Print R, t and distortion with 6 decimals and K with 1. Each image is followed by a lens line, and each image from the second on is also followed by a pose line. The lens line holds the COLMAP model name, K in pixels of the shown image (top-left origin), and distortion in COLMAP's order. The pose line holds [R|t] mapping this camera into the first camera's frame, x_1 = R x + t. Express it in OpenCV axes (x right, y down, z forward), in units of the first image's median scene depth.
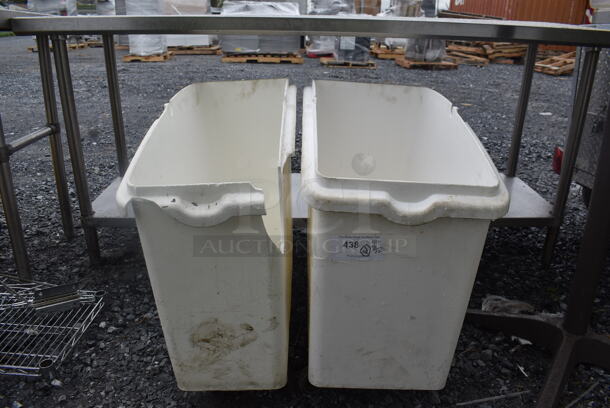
lens RADIAL K [[456.6, 0, 305.0], [0, 456.6, 204.0], [0, 0, 1]] dist [-0.089801, 0.006835]
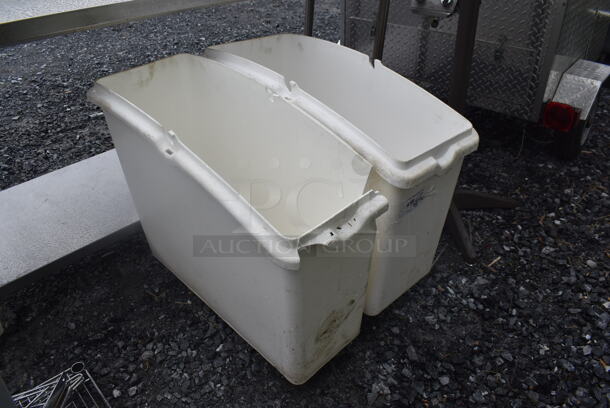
lens RADIAL K [[456.6, 0, 305.0], [0, 456.6, 204.0], [0, 0, 1]] dist [-0.089801, 0.006835]
pose [[0.717965, -0.396152, 0.572355, -0.754985], [0.245451, 0.913522, 0.324393, -0.355248], [-0.651368, -0.092418, 0.753112, 0.211882]]
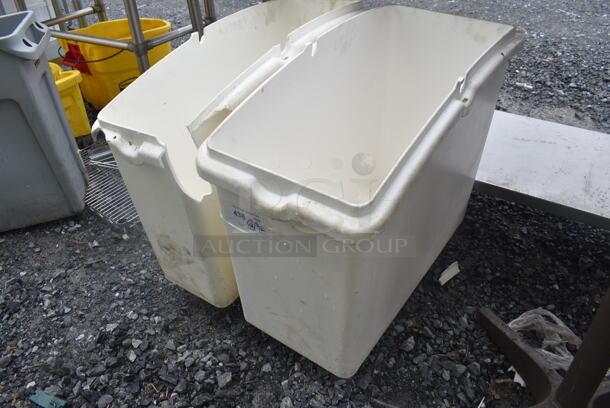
lens RADIAL K [[456.6, 0, 305.0], [0, 456.6, 204.0], [0, 0, 1]] dist [-0.089801, 0.006835]
pose [[0.810251, 0.300851, -0.502974, 0.649068], [-0.153050, 0.937030, 0.313927, -0.246235], [0.565747, -0.177379, 0.805275, 0.243044]]
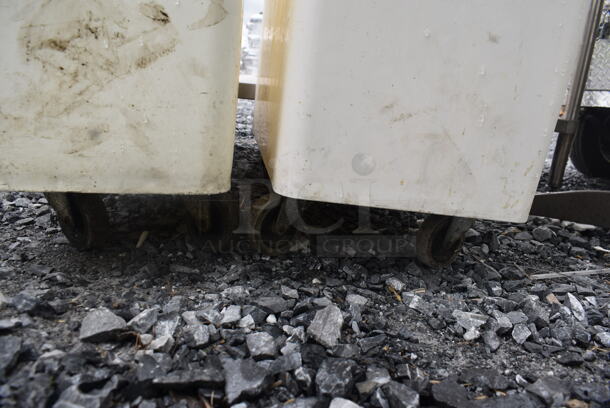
lens RADIAL K [[456.6, 0, 305.0], [0, 456.6, 204.0], [0, 0, 1]] dist [-0.089801, 0.006835]
pose [[0.986064, 0.054506, 0.157187, -0.039175], [-0.037677, 0.993423, -0.108122, 0.484862], [-0.162047, 0.100693, 0.981632, 0.542905]]
